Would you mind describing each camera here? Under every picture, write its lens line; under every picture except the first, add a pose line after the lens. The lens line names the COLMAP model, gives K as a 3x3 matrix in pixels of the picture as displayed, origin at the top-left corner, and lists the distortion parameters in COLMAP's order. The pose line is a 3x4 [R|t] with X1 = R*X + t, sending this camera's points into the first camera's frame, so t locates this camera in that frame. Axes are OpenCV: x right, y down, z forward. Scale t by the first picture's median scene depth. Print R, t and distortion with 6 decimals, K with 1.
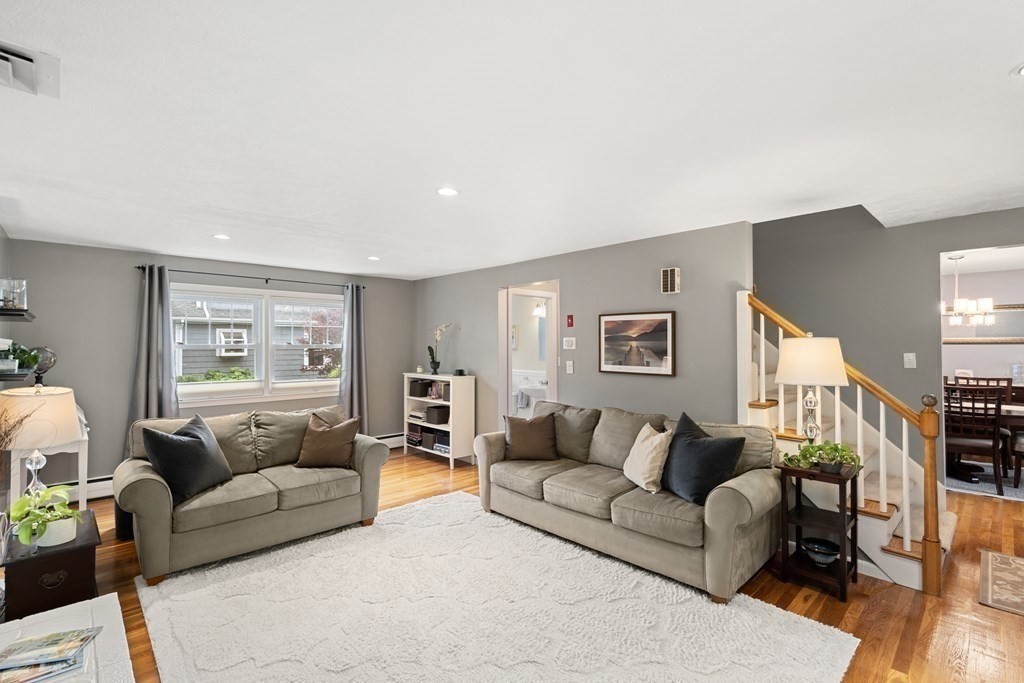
lens RADIAL K [[468.6, 0, 514.7], [0, 468.6, 340.5], [0, 0, 1]] dist [-0.000536, 0.000059]
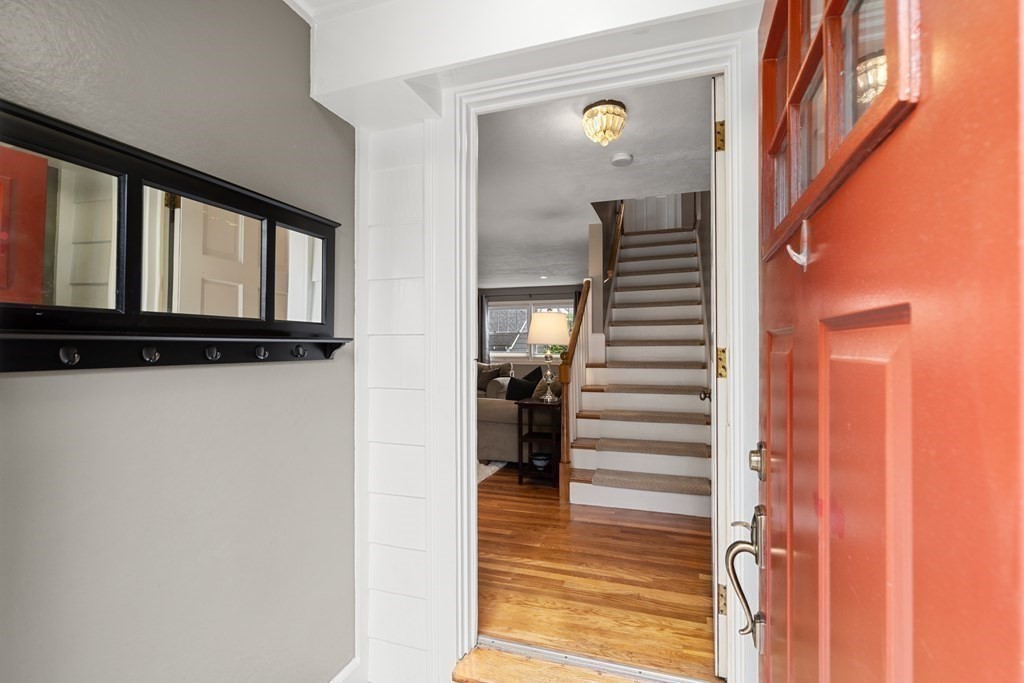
lens RADIAL K [[474.2, 0, 513.4], [0, 474.2, 346.8], [0, 0, 1]] dist [-0.000299, 0.000226]
pose [[0.444620, -0.000316, -0.895719, 1.149672], [0.009365, 0.999947, 0.004296, 0.062615], [0.895671, -0.010299, 0.444599, 0.174227]]
